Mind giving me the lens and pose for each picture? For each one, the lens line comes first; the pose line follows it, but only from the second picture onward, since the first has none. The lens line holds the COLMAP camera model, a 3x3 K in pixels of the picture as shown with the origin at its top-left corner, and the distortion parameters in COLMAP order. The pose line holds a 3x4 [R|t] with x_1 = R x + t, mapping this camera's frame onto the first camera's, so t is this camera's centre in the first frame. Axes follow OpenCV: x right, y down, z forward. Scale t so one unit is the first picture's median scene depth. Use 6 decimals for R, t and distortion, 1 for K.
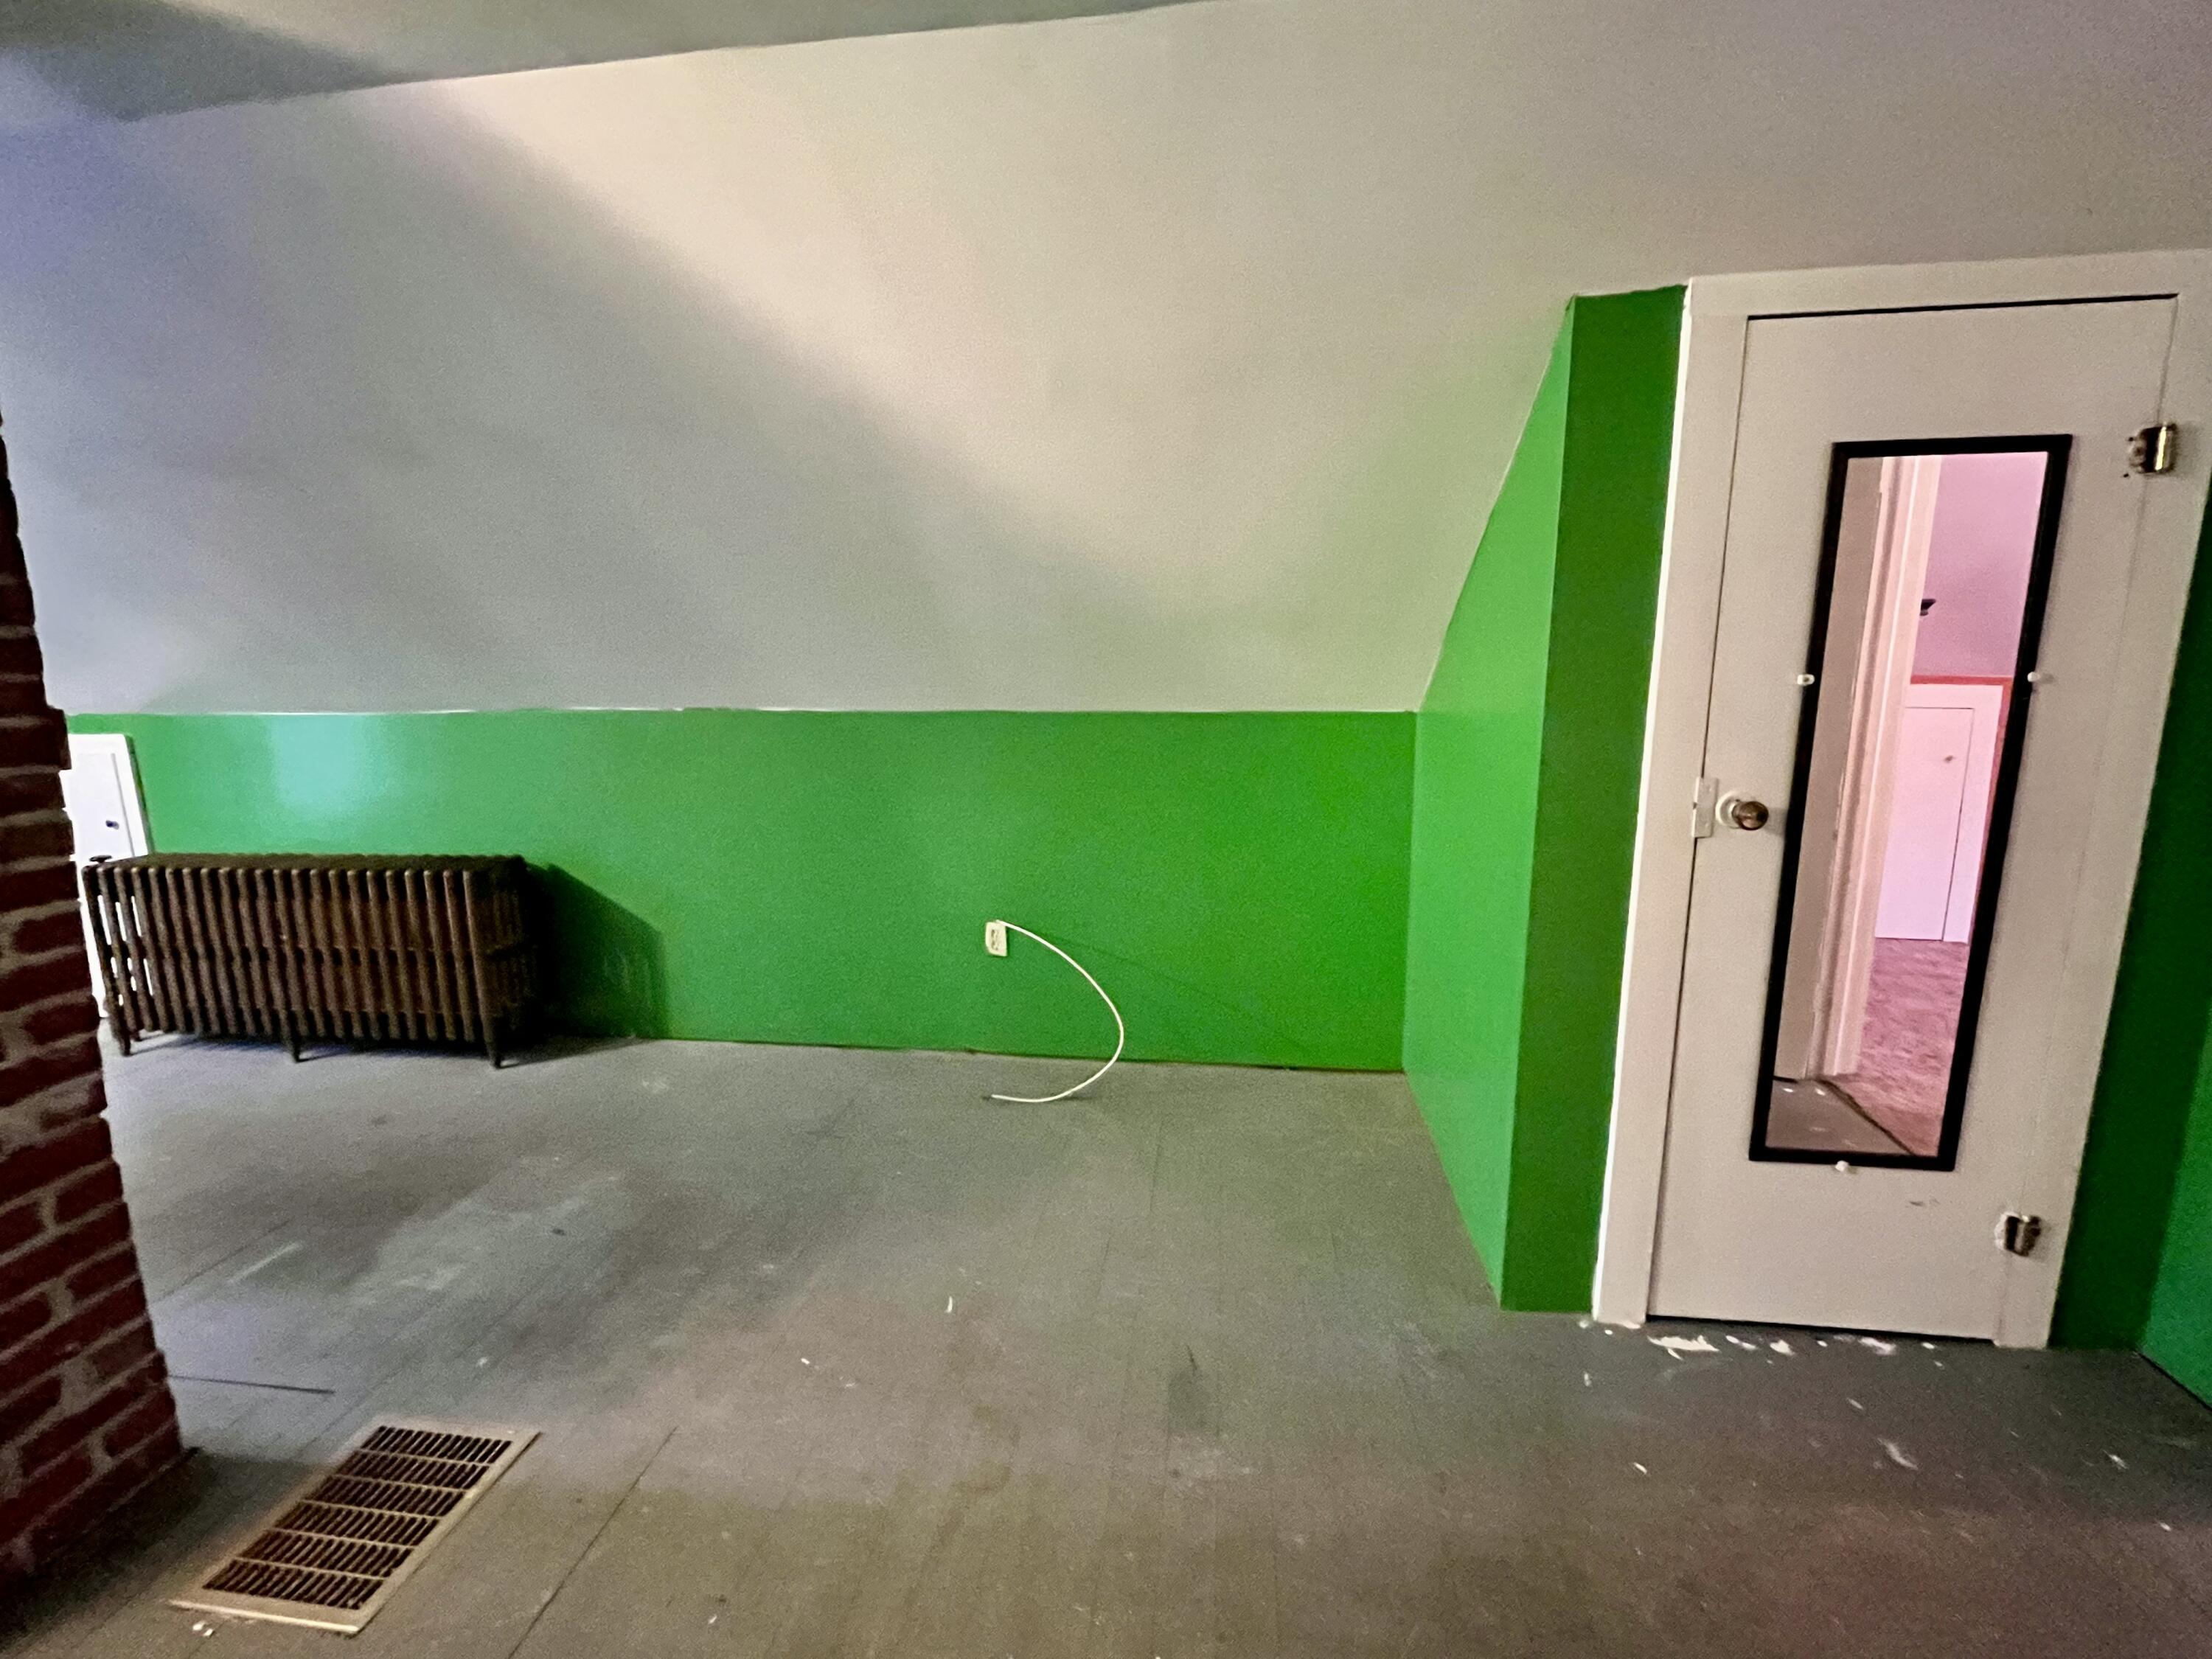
lens RADIAL K [[974.9, 0, 1106.4], [0, 974.9, 821.5], [0, 0, 1]] dist [-0.003590, -0.000575]
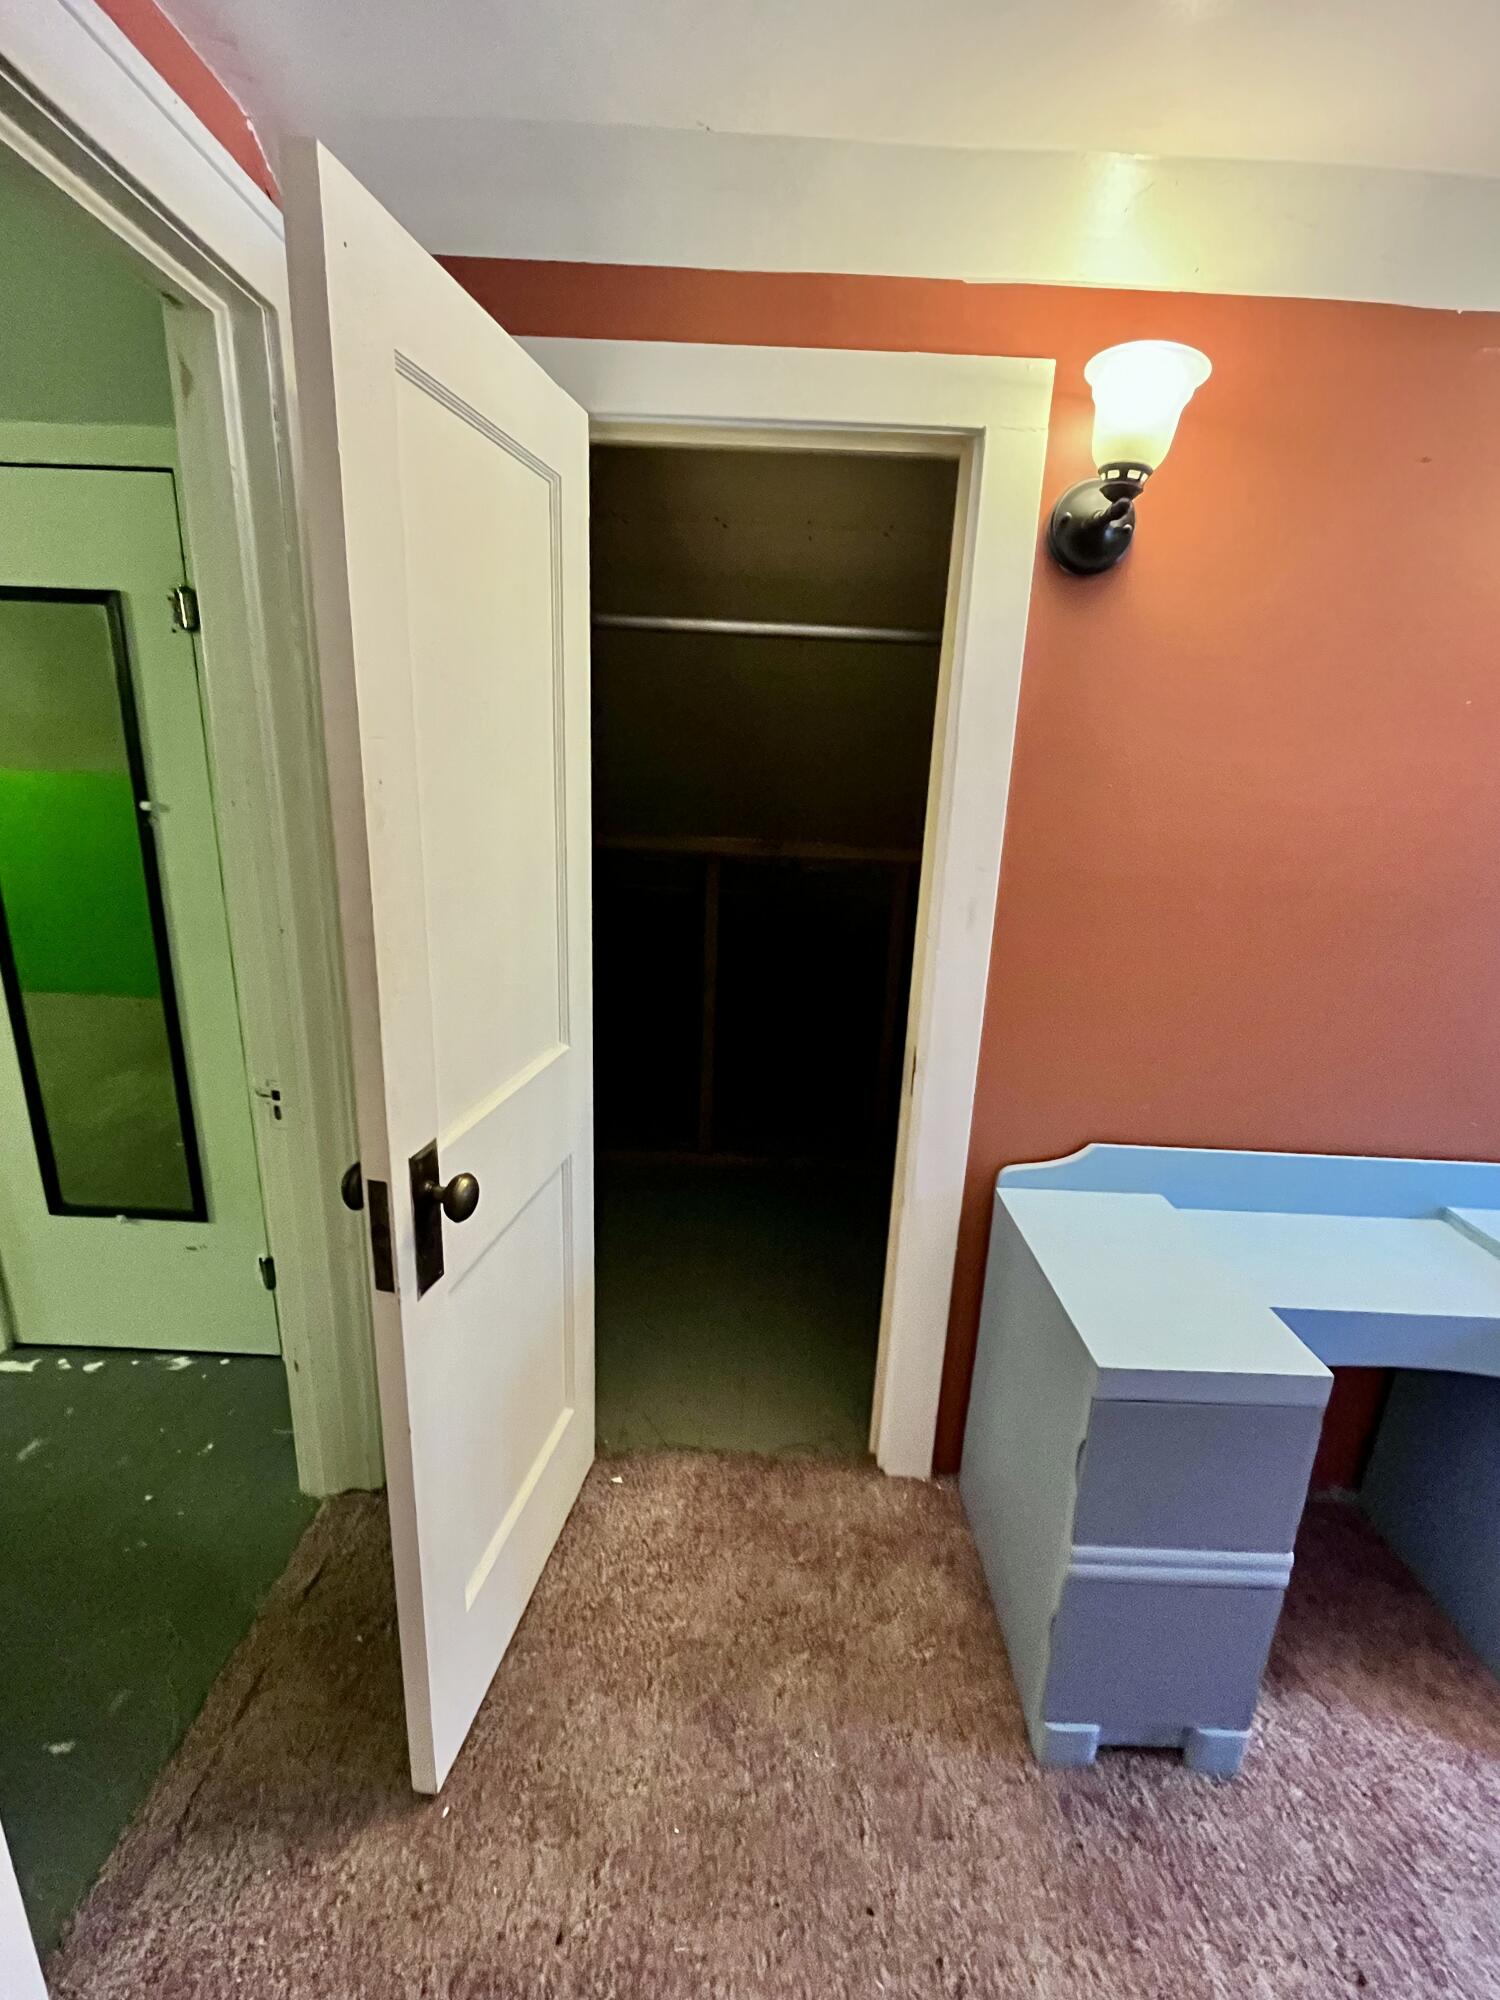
lens RADIAL K [[881.4, 0, 753.8], [0, 881.4, 1007.7], [0, 0, 1]] dist [-0.003590, -0.000575]
pose [[0.989758, 0.019874, 0.141364, 1.347397], [-0.033205, 0.995152, 0.092575, -0.026713], [-0.138839, -0.096321, 0.985620, -0.139752]]
